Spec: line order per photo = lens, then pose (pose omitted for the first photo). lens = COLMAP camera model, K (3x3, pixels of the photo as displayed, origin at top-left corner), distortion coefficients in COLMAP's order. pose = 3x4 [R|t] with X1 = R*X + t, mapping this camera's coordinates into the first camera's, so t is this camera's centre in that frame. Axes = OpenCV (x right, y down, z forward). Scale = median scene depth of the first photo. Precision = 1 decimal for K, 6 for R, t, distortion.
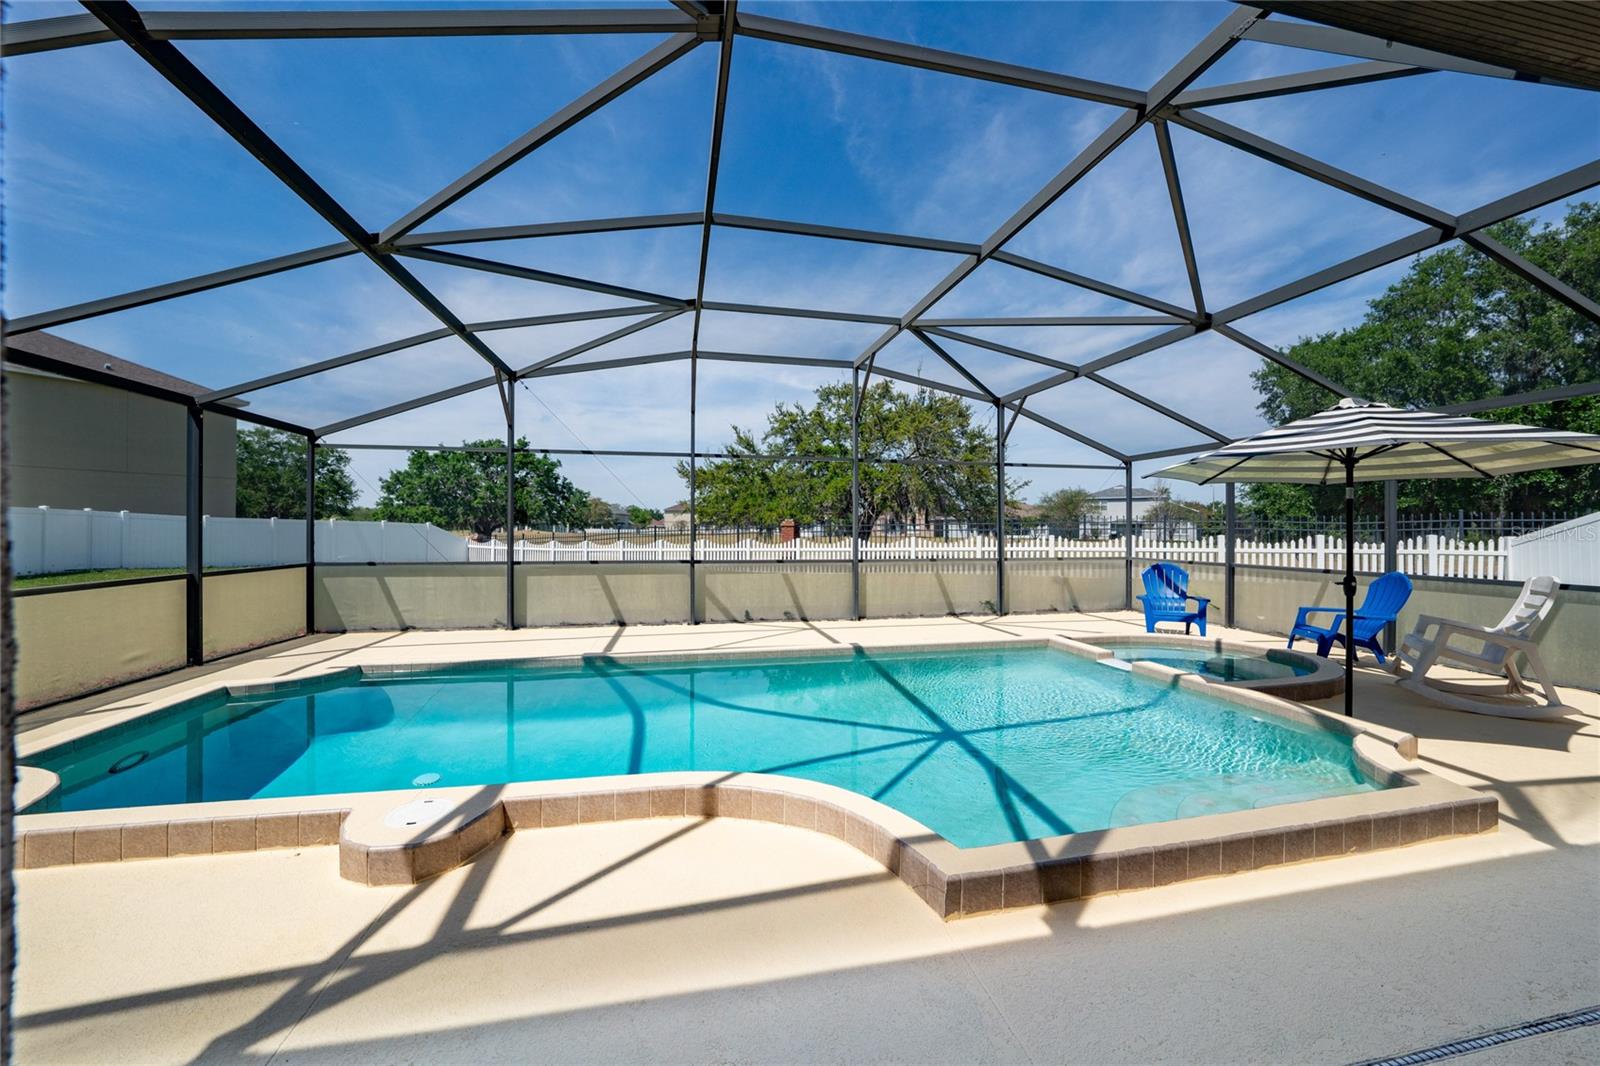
lens RADIAL K [[585.1, 0, 795.3], [0, 585.1, 529.0], [0, 0, 1]] dist [-0.021552, 0.000002]
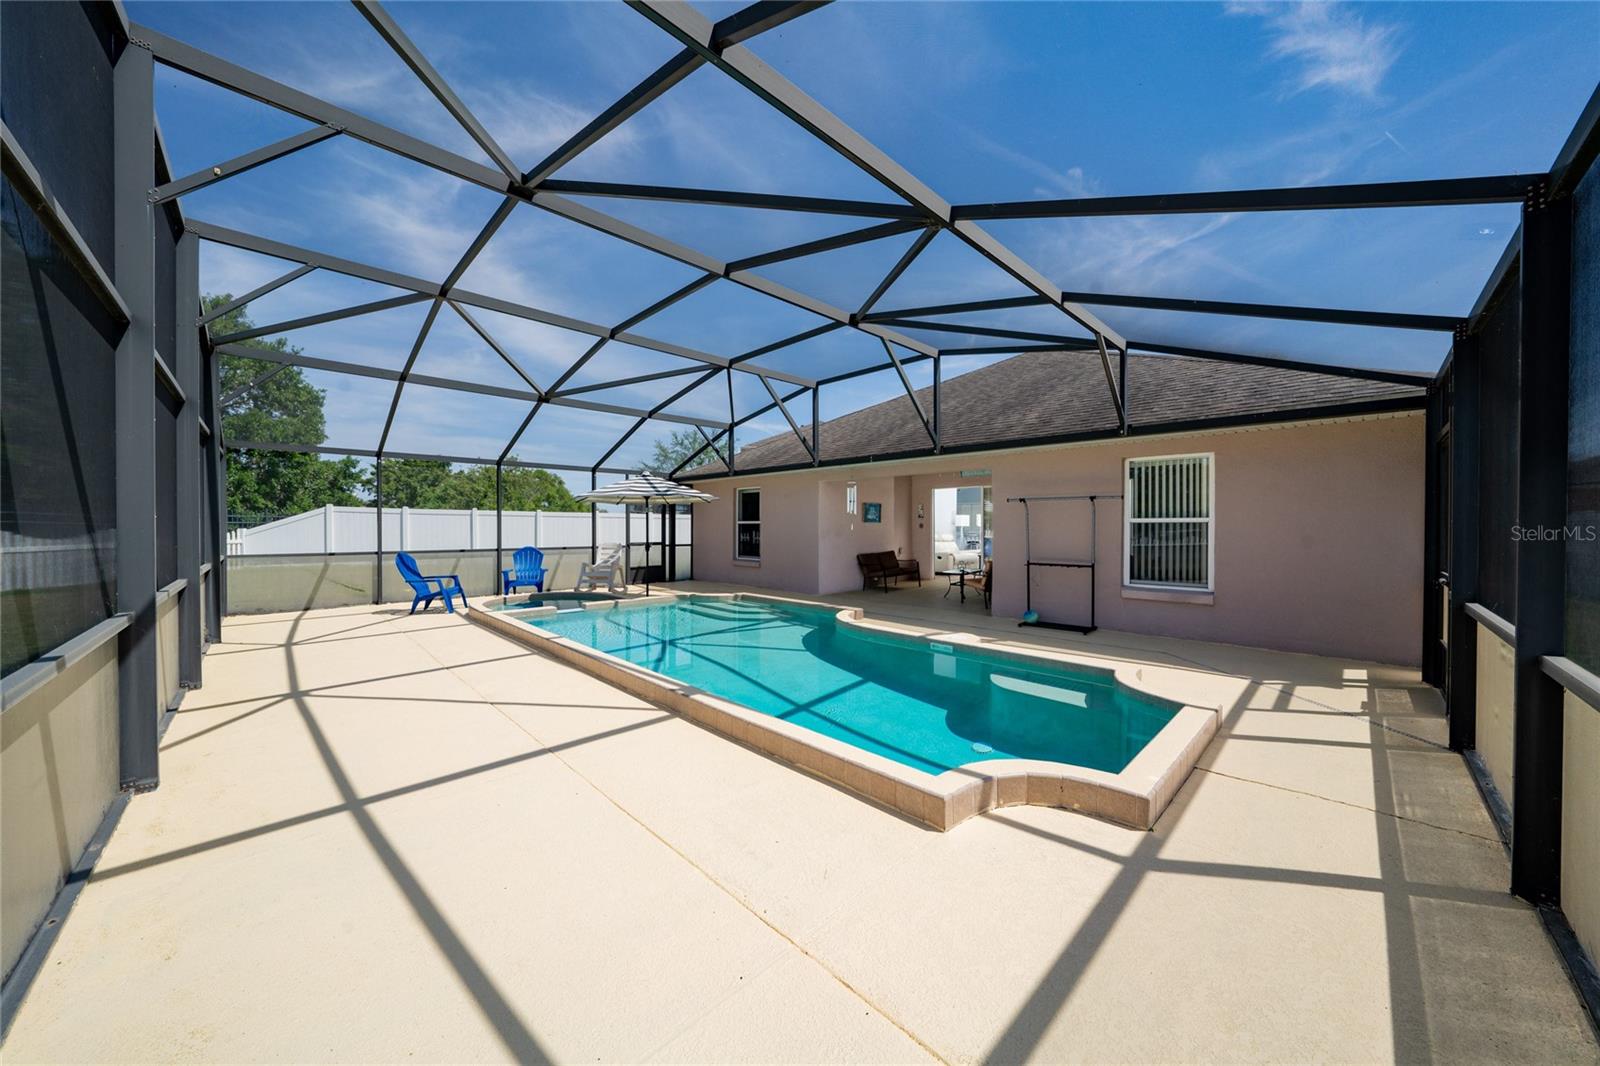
lens RADIAL K [[543.2, 0, 798.3], [0, 543.2, 528.6], [0, 0, 1]] dist [-0.001836, 0.000118]
pose [[-0.538827, -0.010499, 0.842351, -0.610683], [-0.003980, 0.999943, 0.009917, -0.004774], [-0.842407, 0.001991, -0.538838, 0.760118]]
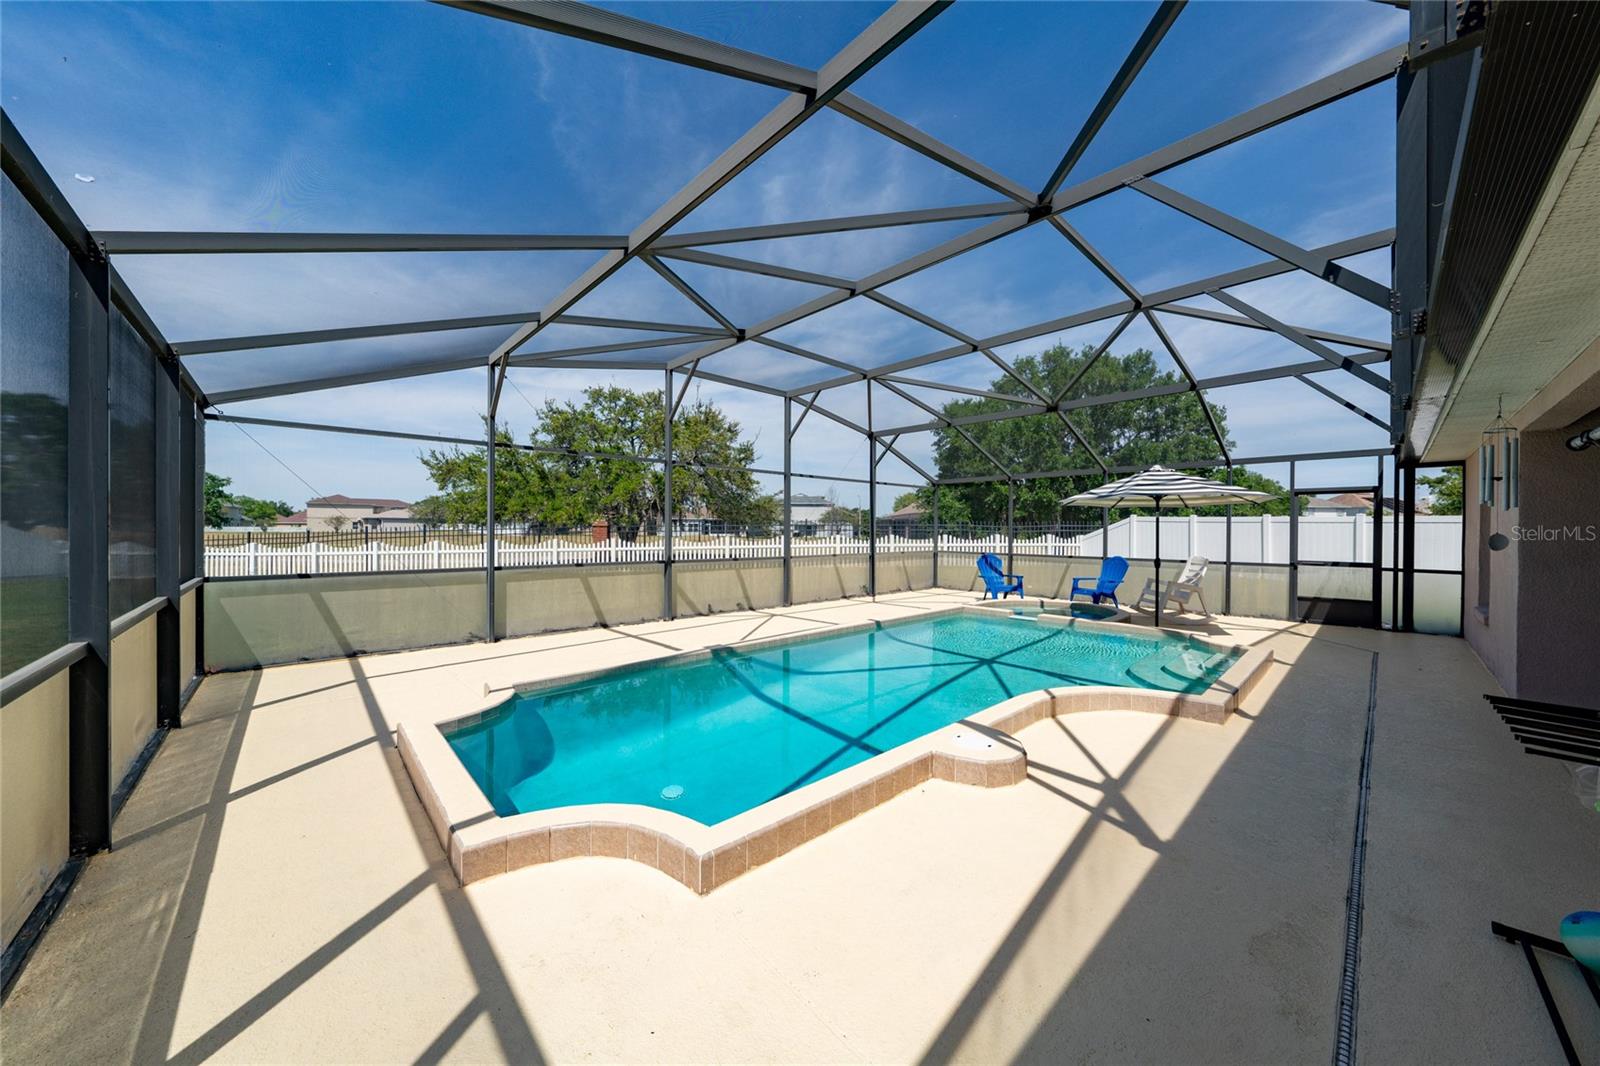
lens RADIAL K [[544.8, 0, 797.6], [0, 544.8, 541.5], [0, 0, 1]] dist [-0.002270, -0.000118]
pose [[0.856421, -0.008528, 0.516207, -0.439846], [-0.004027, 0.999723, 0.023197, -0.004307], [-0.516262, -0.021945, 0.856150, 0.027570]]
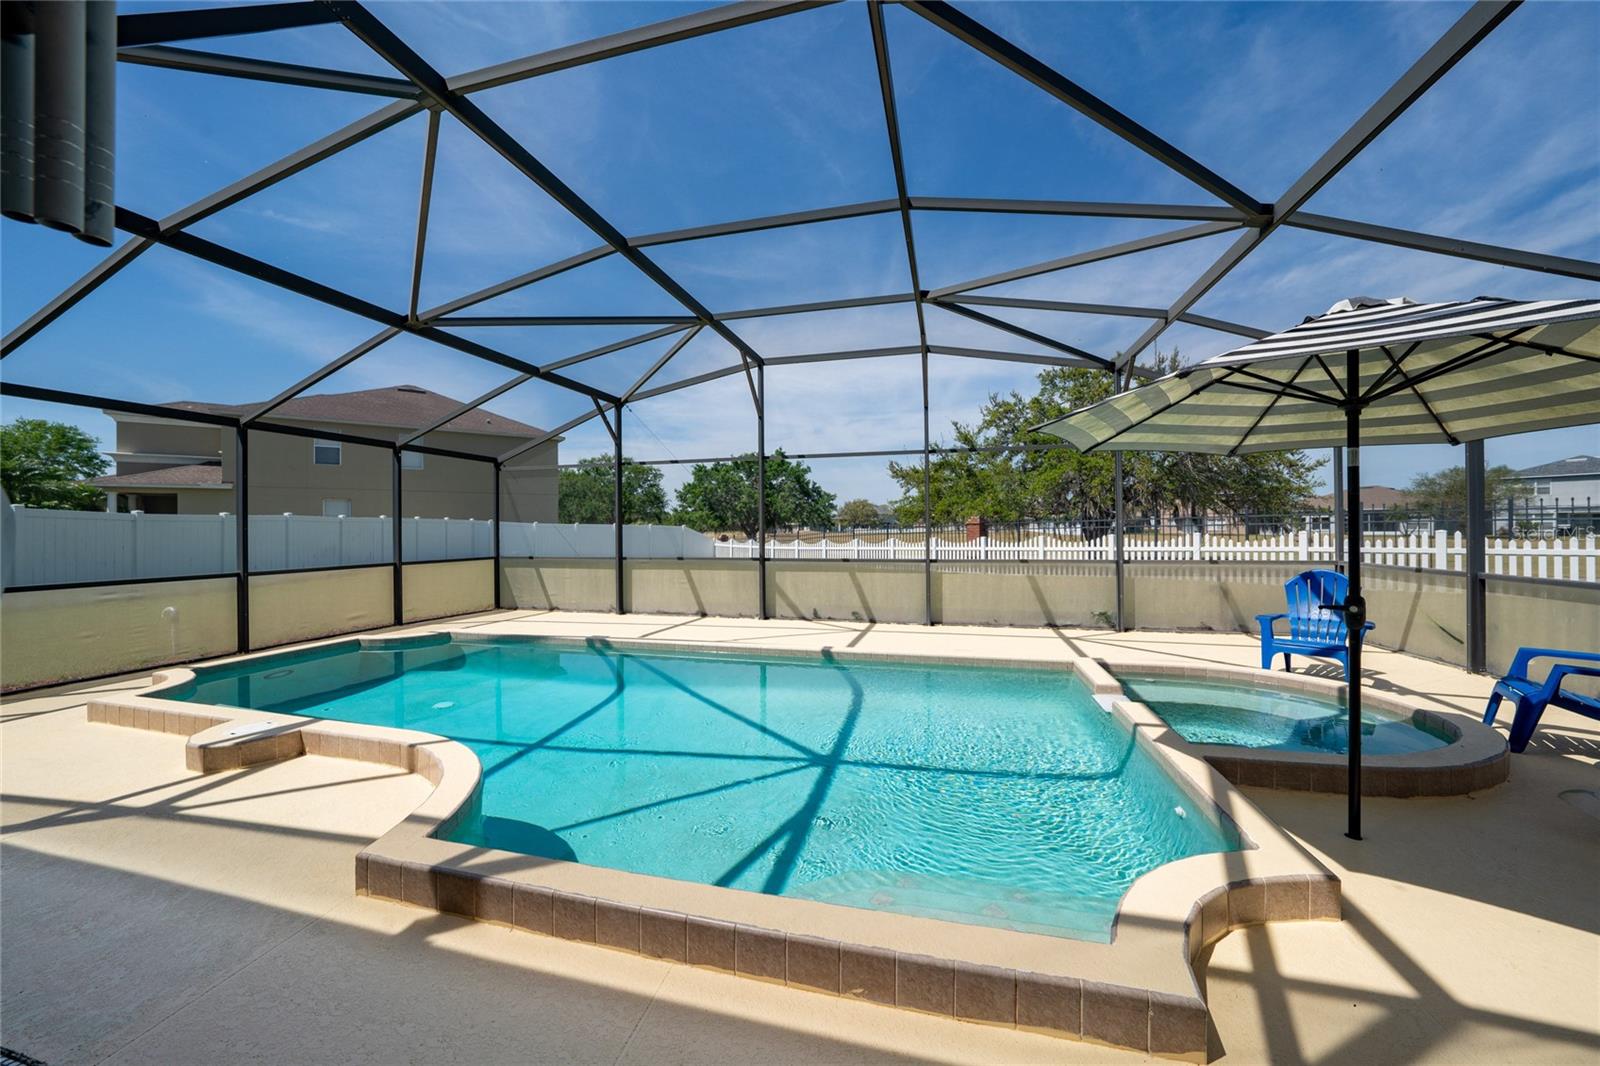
lens RADIAL K [[575.3, 0, 796.4], [0, 575.3, 527.0], [0, 0, 1]] dist [-0.016833, 0.000117]
pose [[0.893697, -0.011925, -0.448513, 0.312690], [0.010999, 0.999929, -0.004668, 0.002938], [0.448537, -0.000762, 0.893764, 0.091710]]
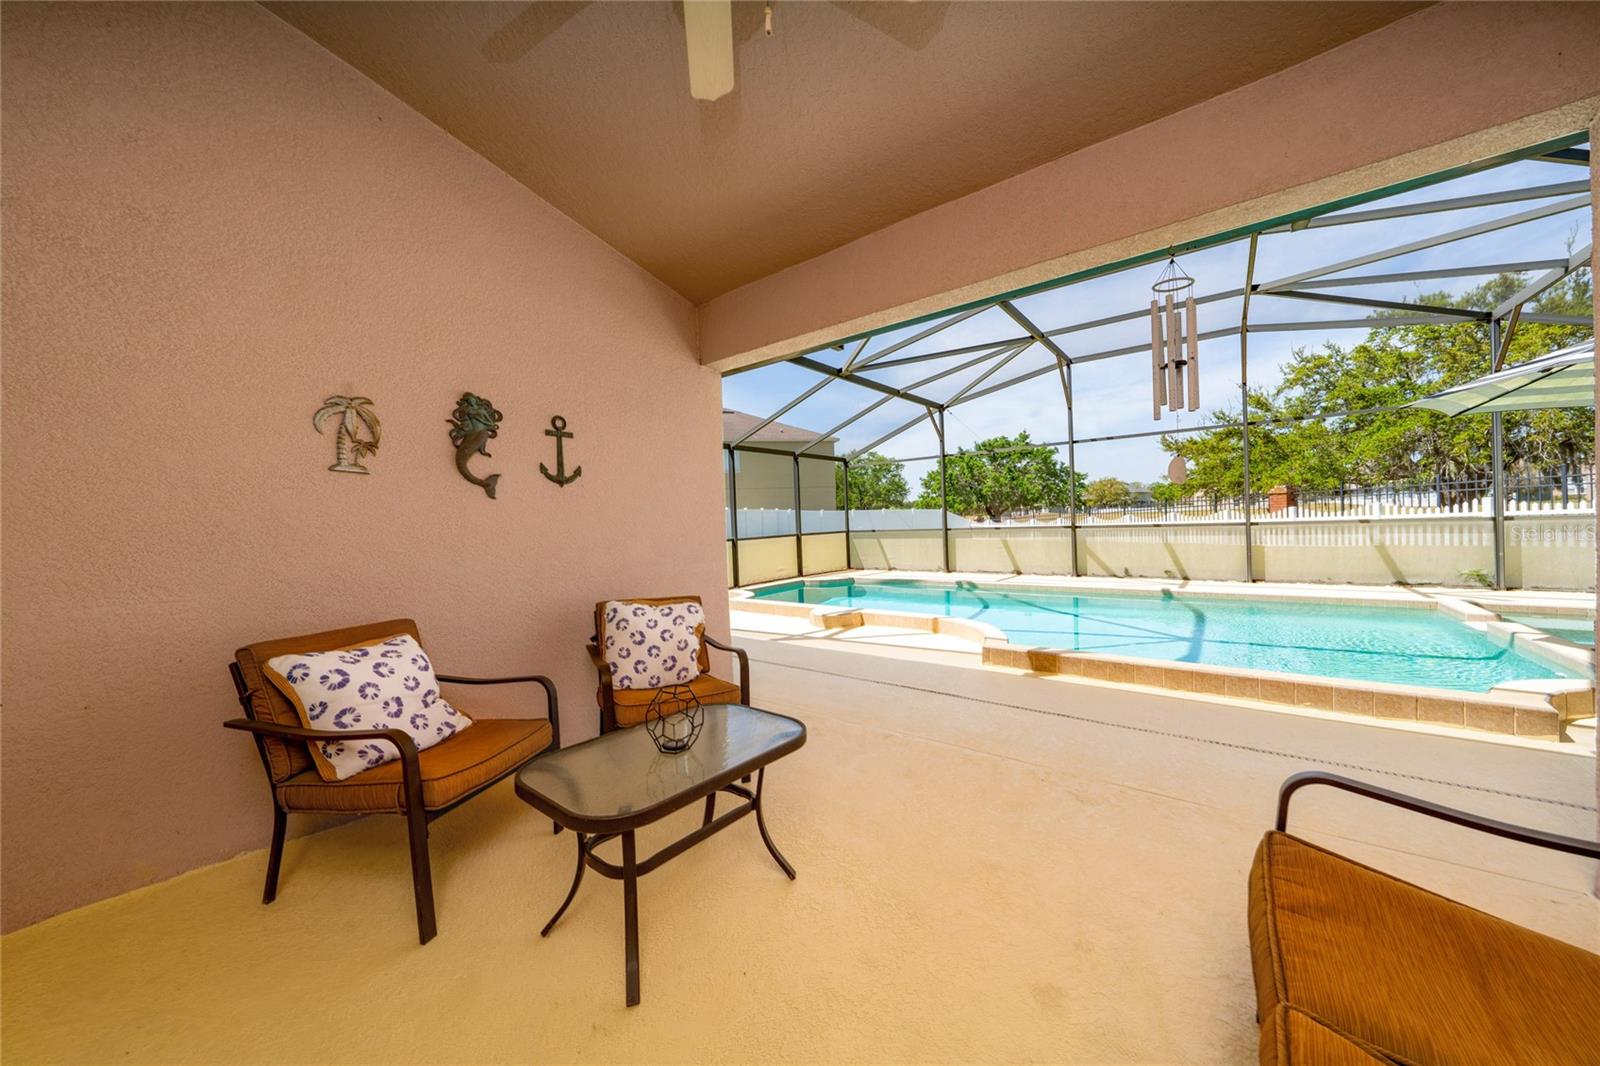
lens RADIAL K [[543.2, 0, 798.3], [0, 543.2, 528.6], [0, 0, 1]] dist [-0.001836, 0.000118]
pose [[0.646419, -0.016773, -0.762798, 0.303493], [0.039797, 0.999139, 0.011755, 0.020280], [0.761944, -0.037956, 0.646529, -0.191558]]
